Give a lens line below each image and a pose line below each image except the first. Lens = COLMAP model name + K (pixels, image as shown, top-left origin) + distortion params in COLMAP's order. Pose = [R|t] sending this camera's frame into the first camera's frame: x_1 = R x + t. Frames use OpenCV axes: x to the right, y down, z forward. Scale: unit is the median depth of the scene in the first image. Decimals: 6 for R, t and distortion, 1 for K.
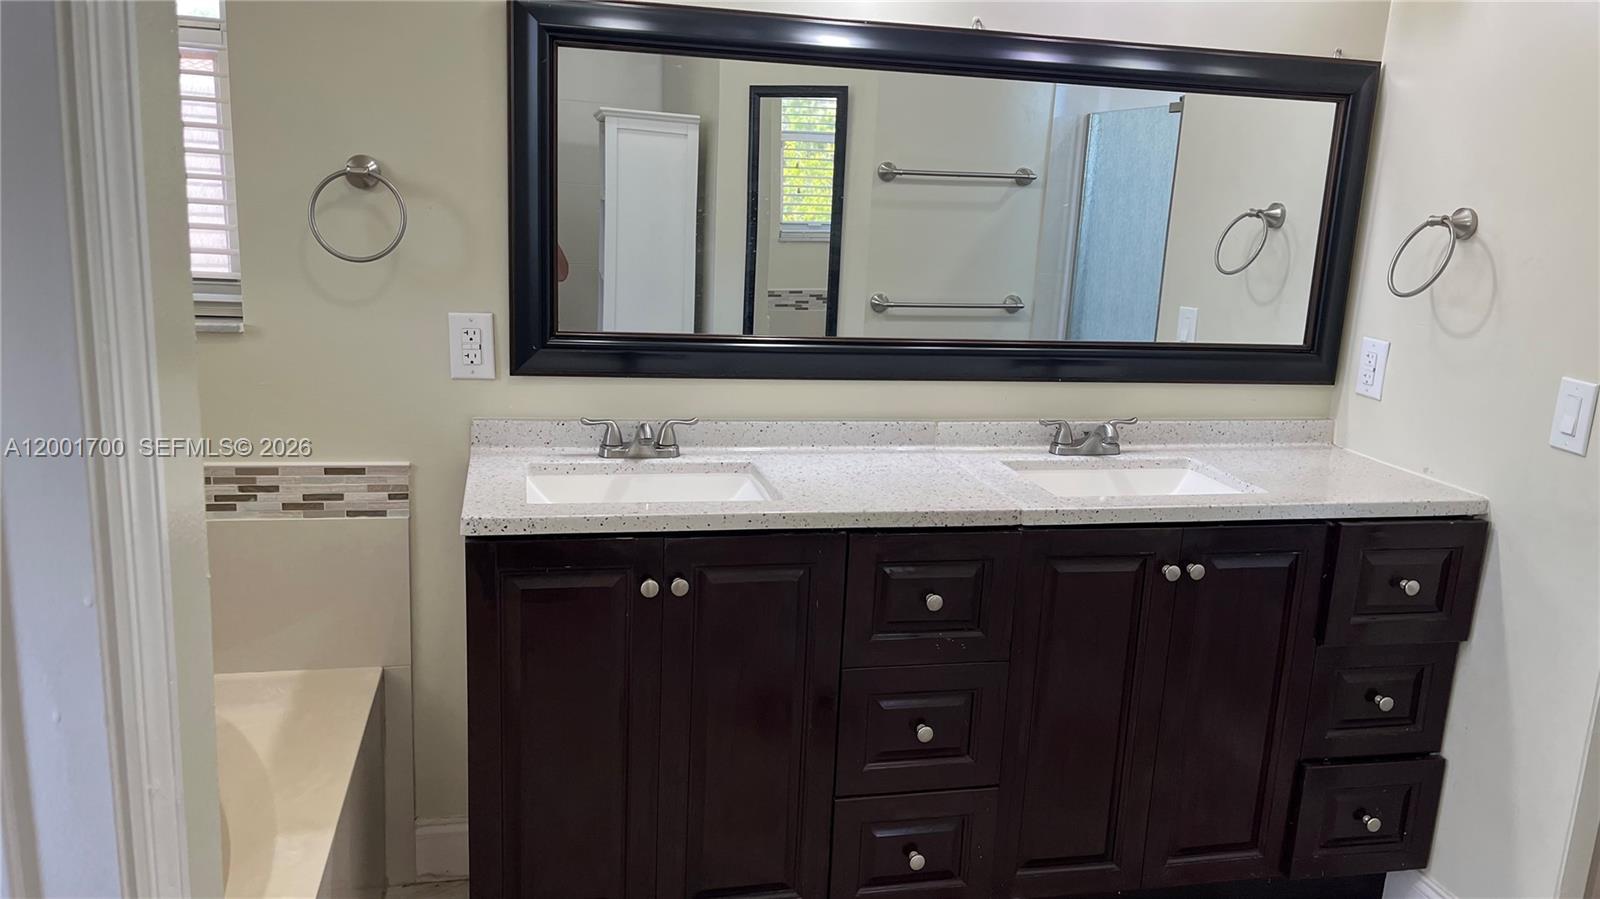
lens RADIAL K [[1218.3, 0, 803.6], [0, 1218.3, 450.7], [0, 0, 1]] dist [0.066876, -0.087755]
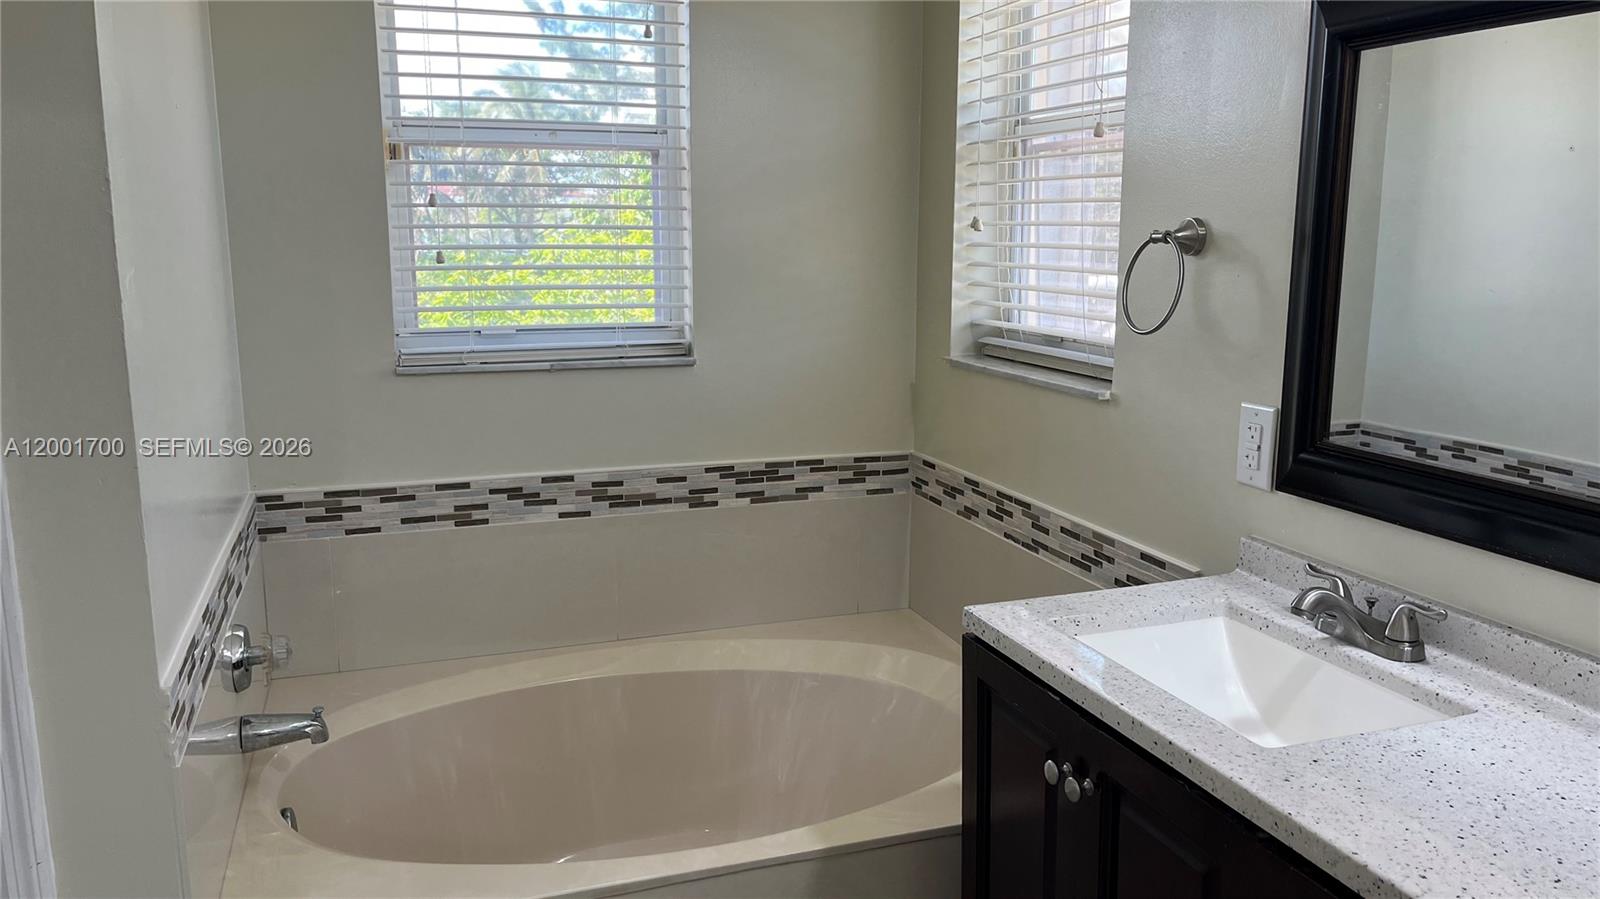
lens RADIAL K [[1218.3, 0, 799.0], [0, 1218.3, 443.7], [0, 0, 1]] dist [0.066876, -0.087755]
pose [[0.095469, 0.127712, -0.987206, 0.479846], [-0.199893, 0.973994, 0.106672, -0.110201], [0.975156, 0.187152, 0.118515, 0.603606]]
